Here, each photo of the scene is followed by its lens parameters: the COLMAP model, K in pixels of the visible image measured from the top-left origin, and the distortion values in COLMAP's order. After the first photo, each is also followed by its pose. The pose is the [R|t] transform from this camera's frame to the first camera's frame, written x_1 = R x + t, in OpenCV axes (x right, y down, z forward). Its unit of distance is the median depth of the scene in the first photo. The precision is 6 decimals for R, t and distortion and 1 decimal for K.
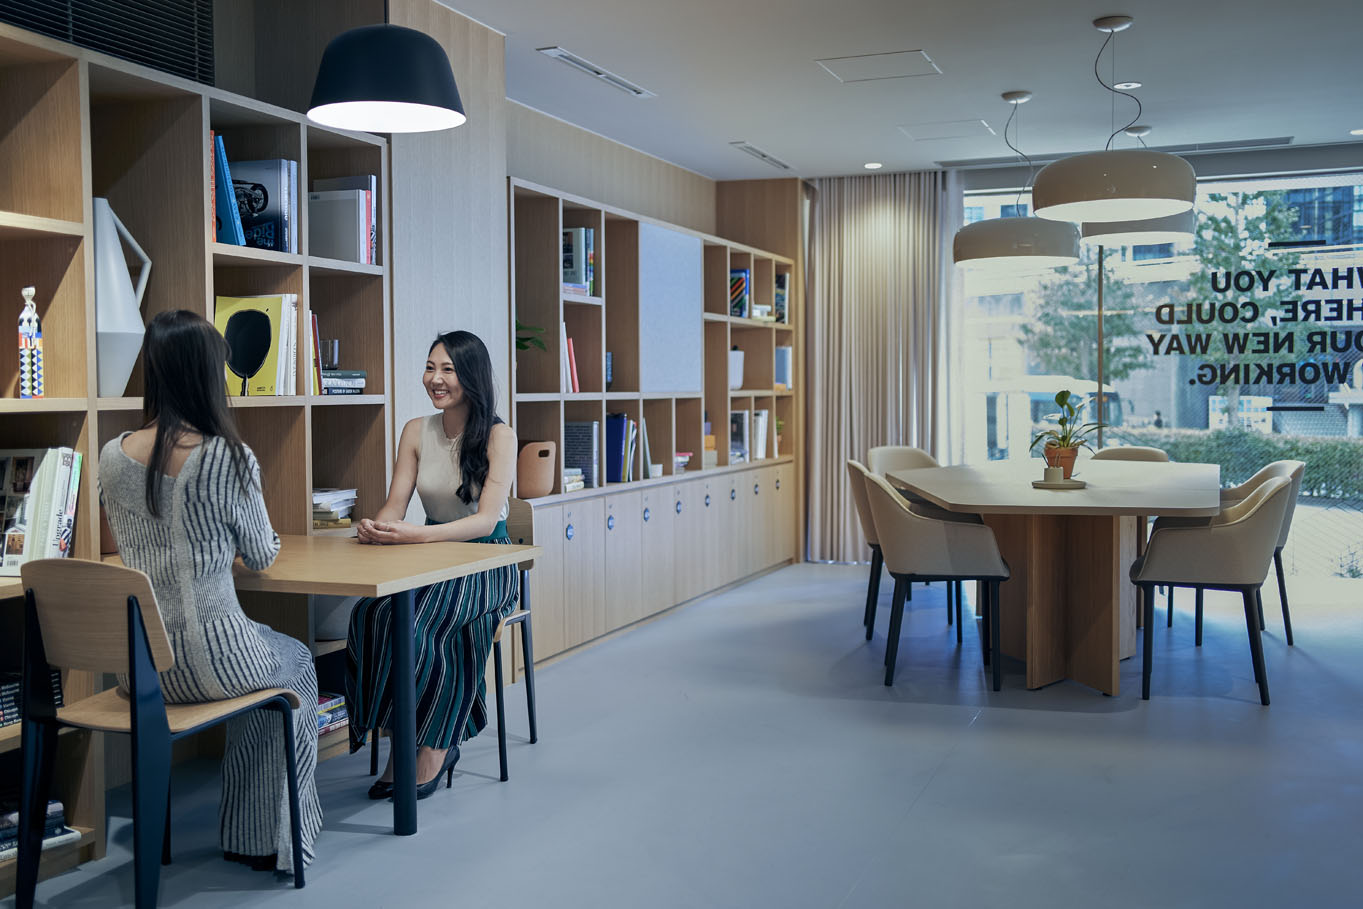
lens RADIAL K [[1410.7, 0, 681.8], [0, 1410.7, 453.4], [0, 0, 1]] dist [0.050226, 0.000000]
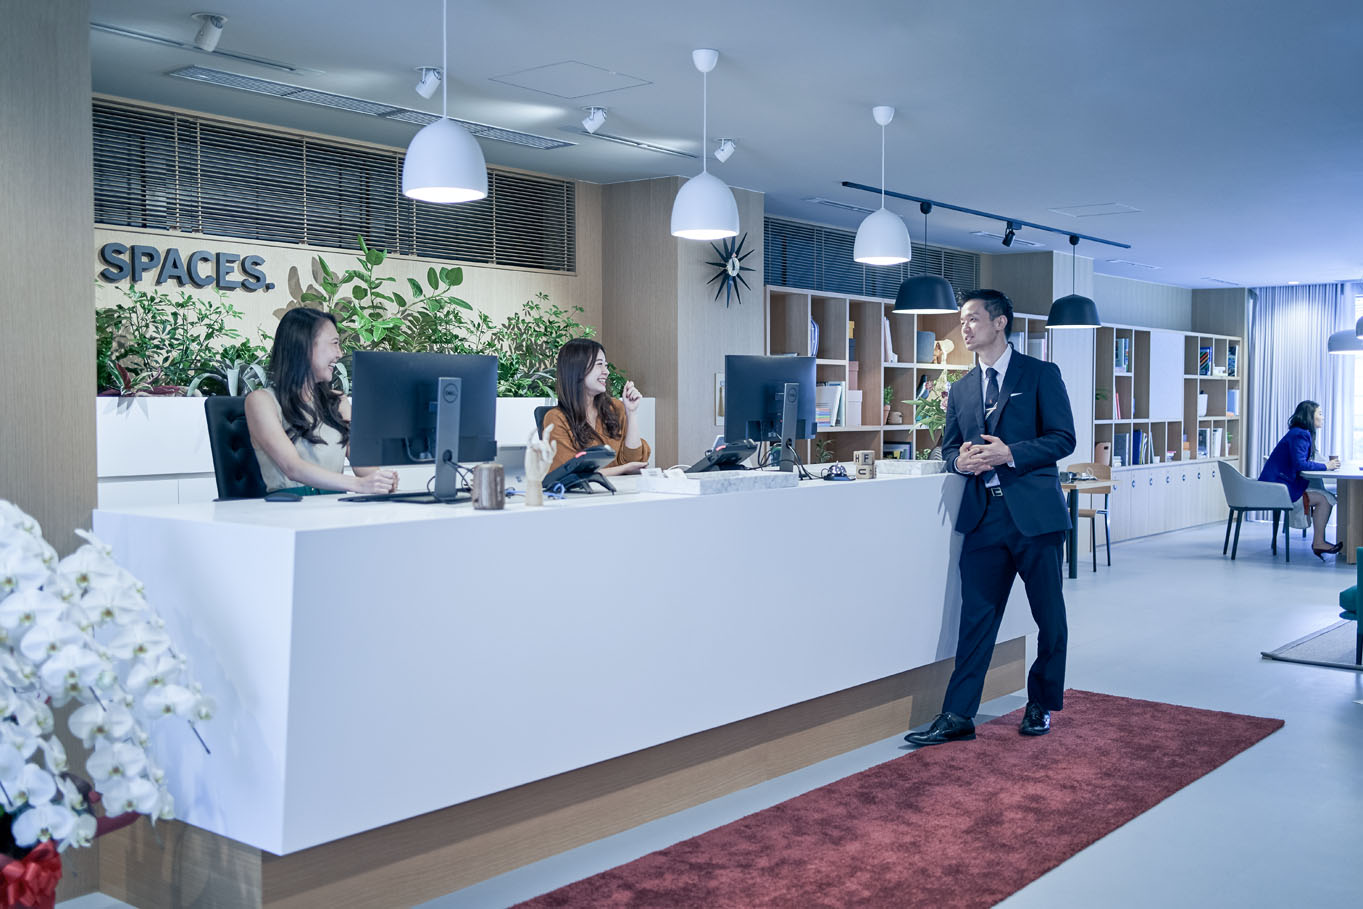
lens RADIAL K [[1410.7, 0, 681.8], [0, 1410.7, 454.3], [0, 0, 1]] dist [0.050226, 0.000000]
pose [[0.951932, 0.018048, -0.305777, -0.041039], [-0.020272, 0.999786, -0.004100, 0.024811], [0.305638, 0.010102, 0.952094, -0.981238]]
